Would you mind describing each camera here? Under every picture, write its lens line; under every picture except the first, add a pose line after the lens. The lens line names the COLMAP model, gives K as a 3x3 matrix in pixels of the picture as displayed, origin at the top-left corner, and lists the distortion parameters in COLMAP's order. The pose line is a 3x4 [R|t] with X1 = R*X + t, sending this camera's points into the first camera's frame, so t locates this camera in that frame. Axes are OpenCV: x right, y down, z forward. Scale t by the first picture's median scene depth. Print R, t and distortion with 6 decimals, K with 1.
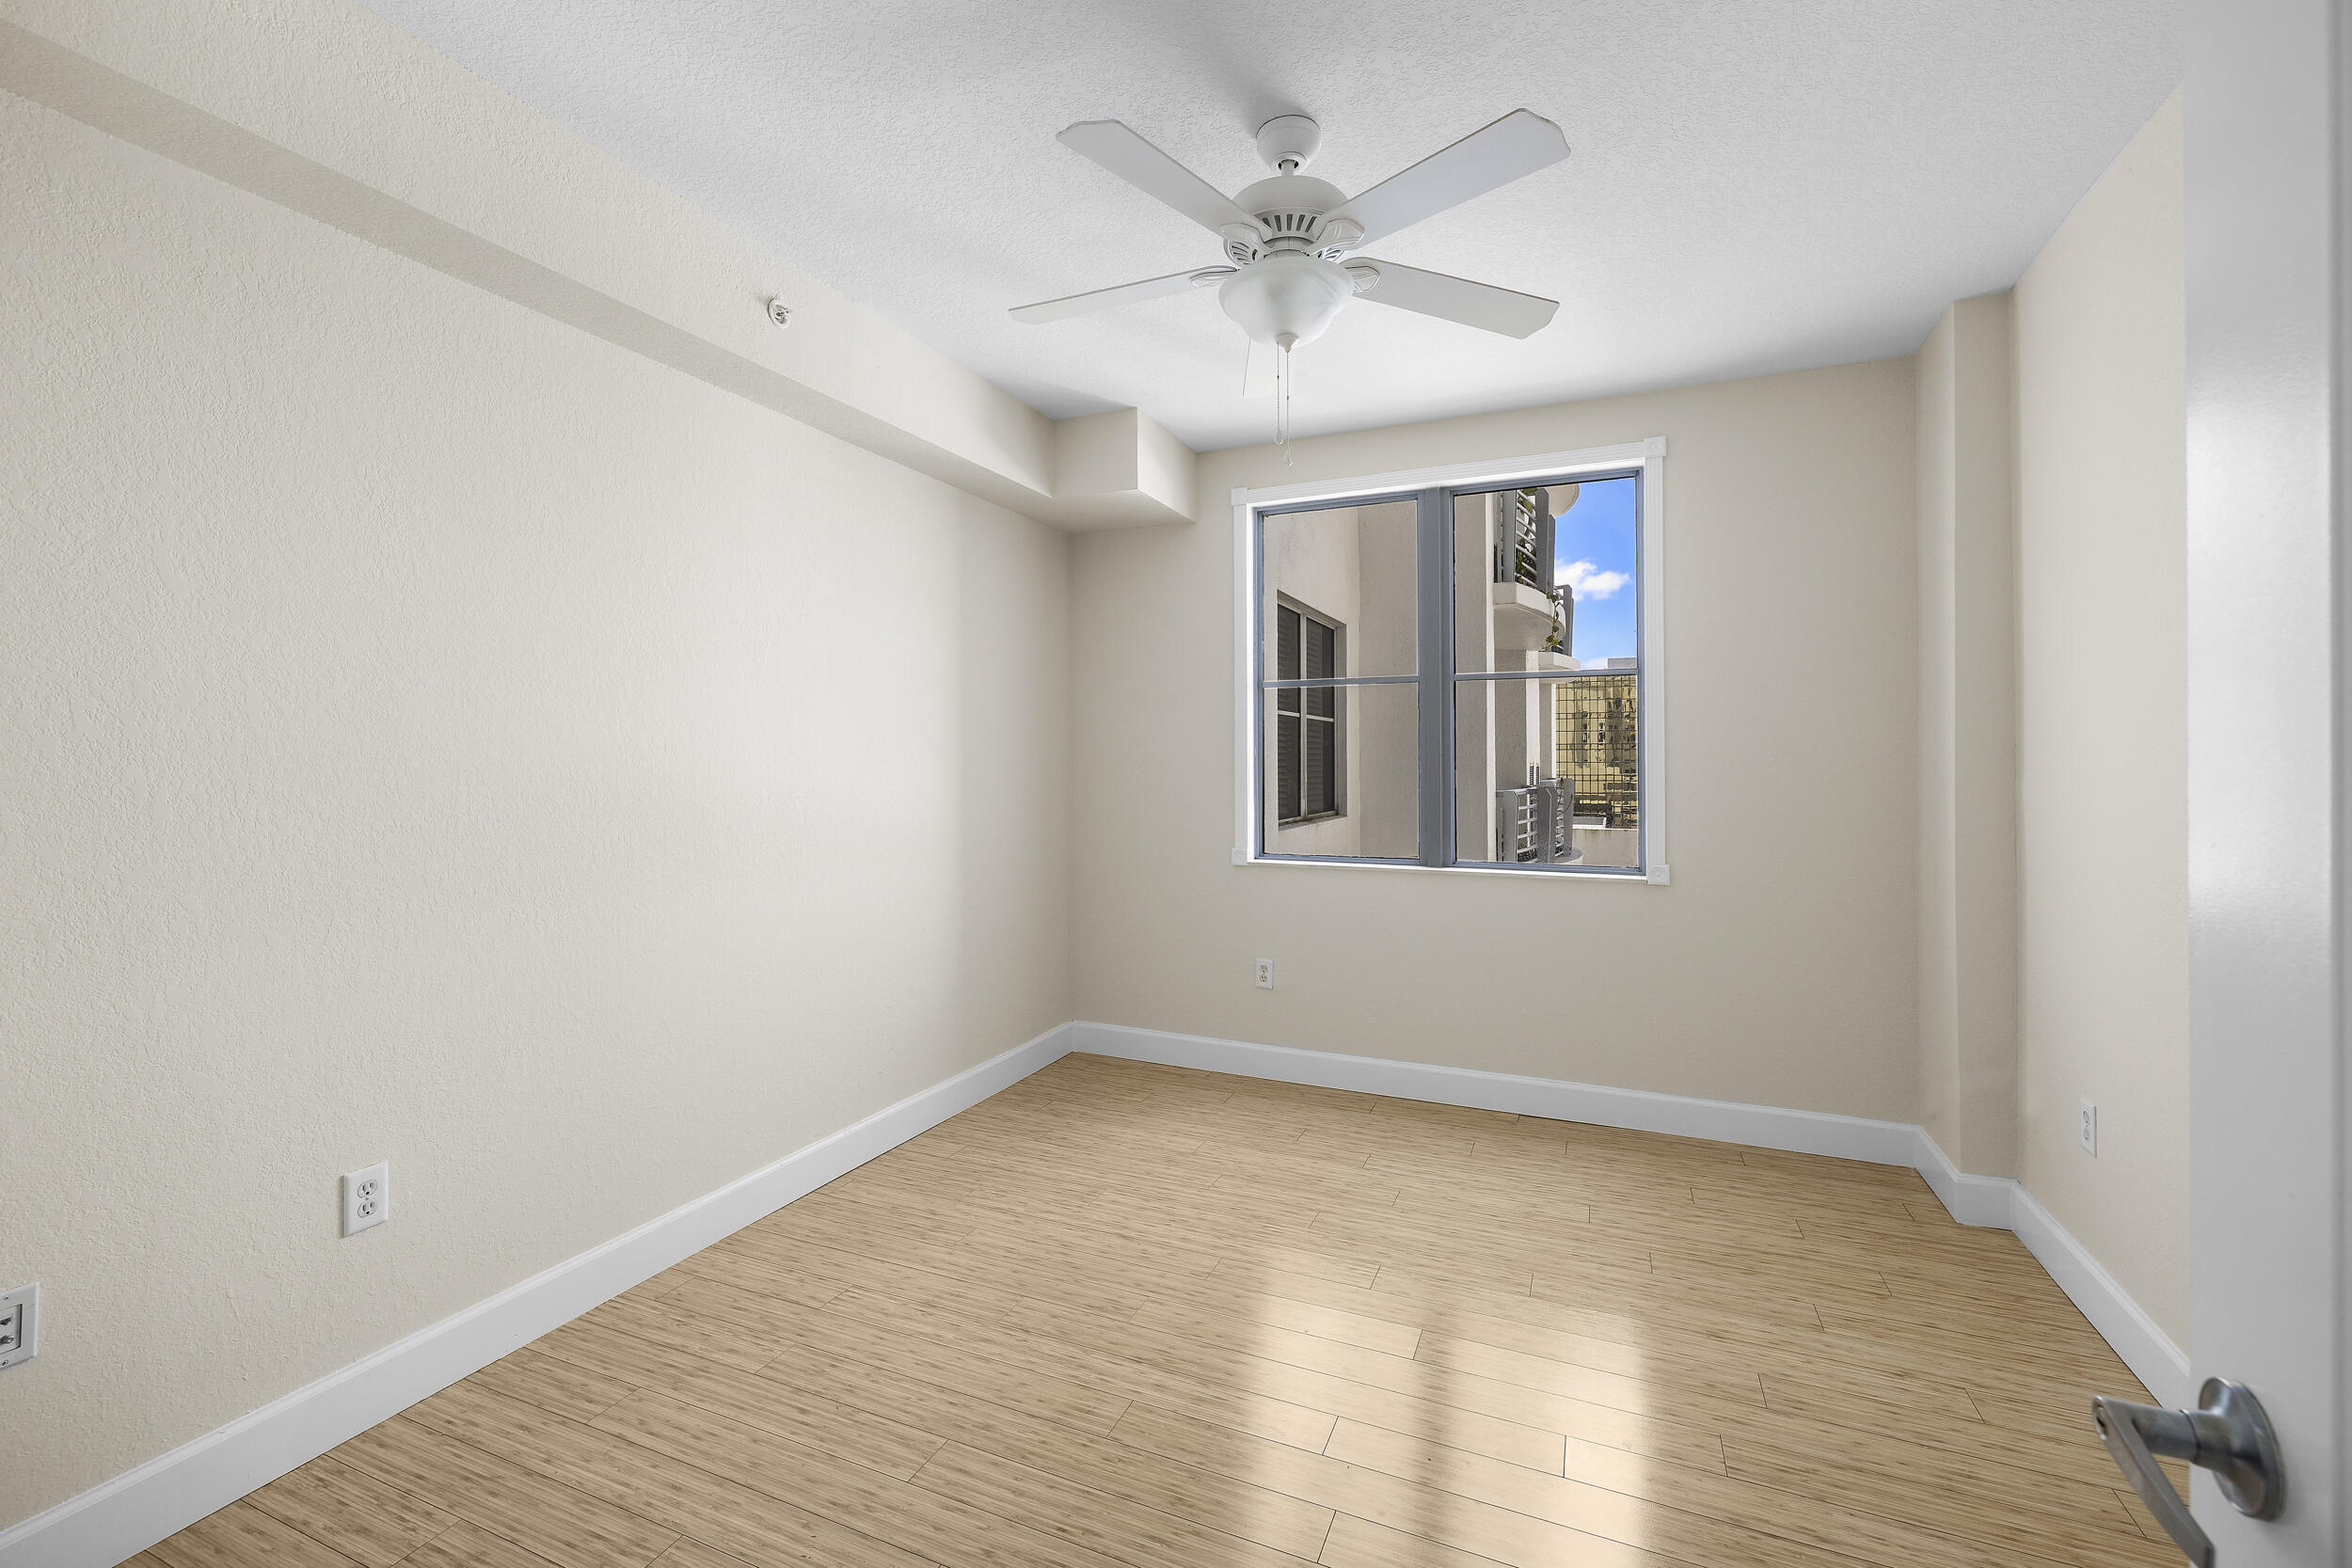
lens RADIAL K [[1020.4, 0, 1159.7], [0, 1020.4, 764.8], [0, 0, 1]] dist [-0.002967, -0.000476]
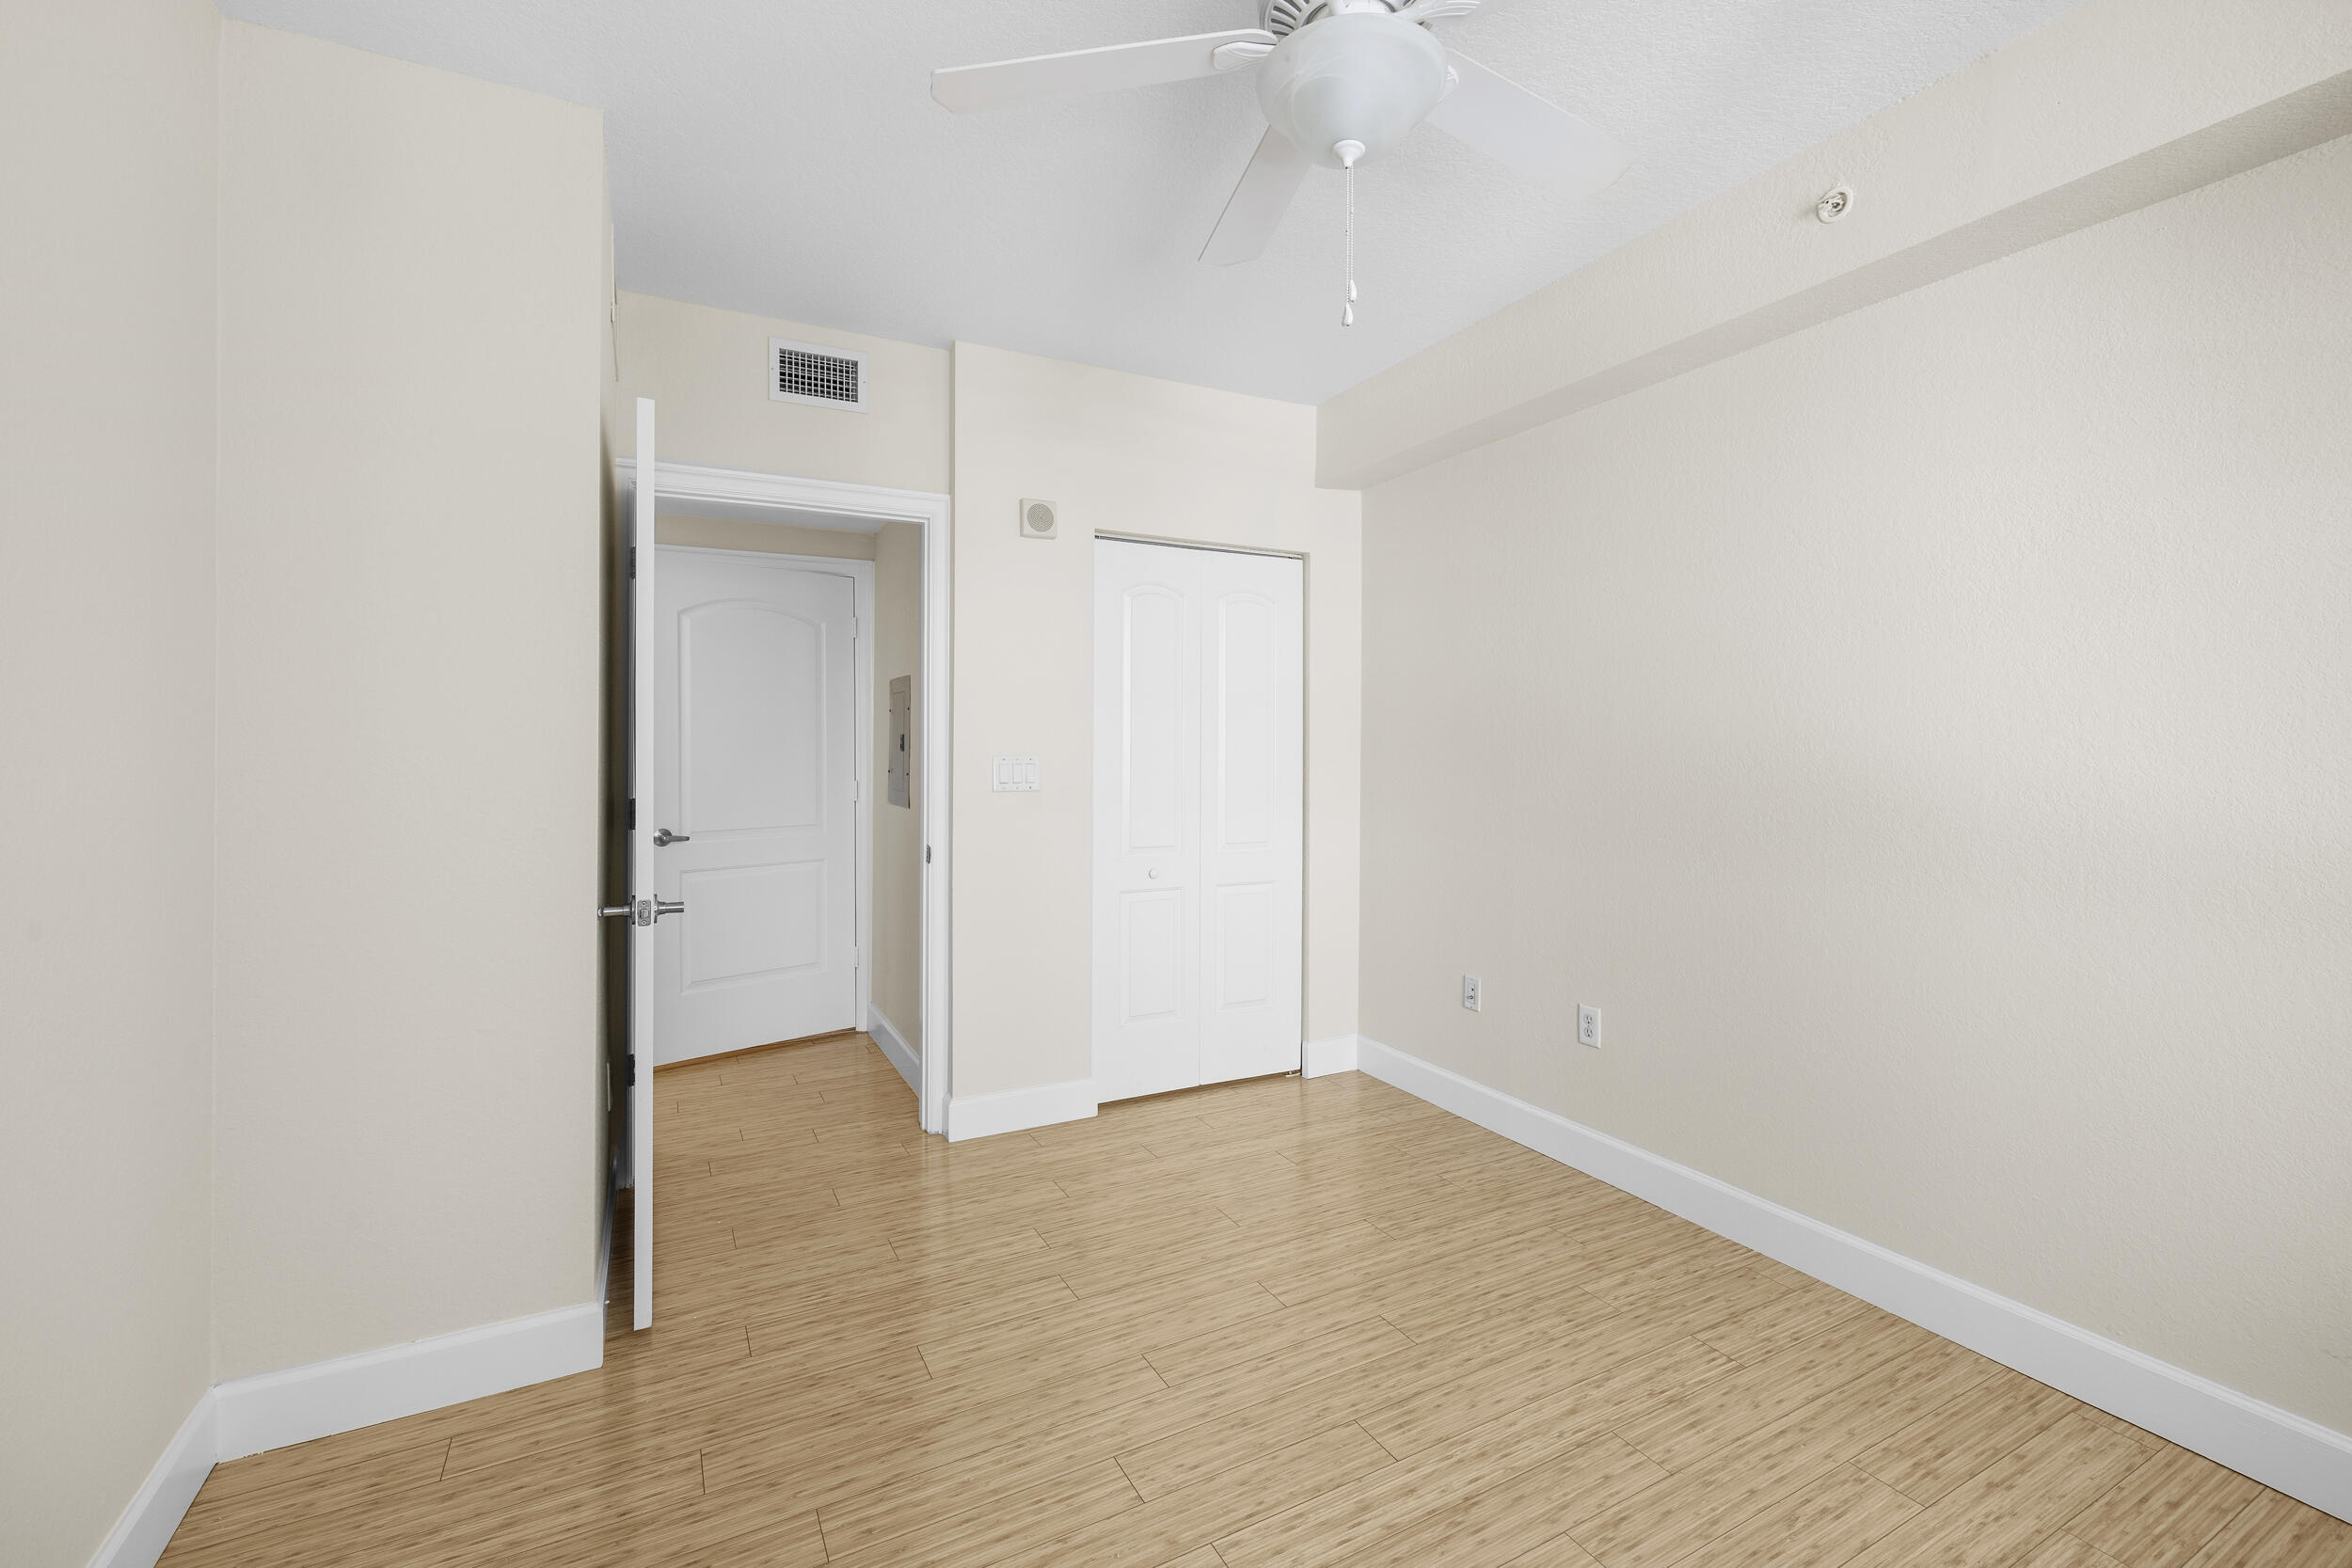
lens RADIAL K [[1020.4, 0, 1171.5], [0, 1020.4, 785.7], [0, 0, 1]] dist [-0.002967, -0.000476]
pose [[-0.625083, 0.031812, -0.779910, 0.727212], [-0.007728, 0.998868, 0.046938, -0.007073], [0.780520, 0.035367, -0.624129, 1.296130]]
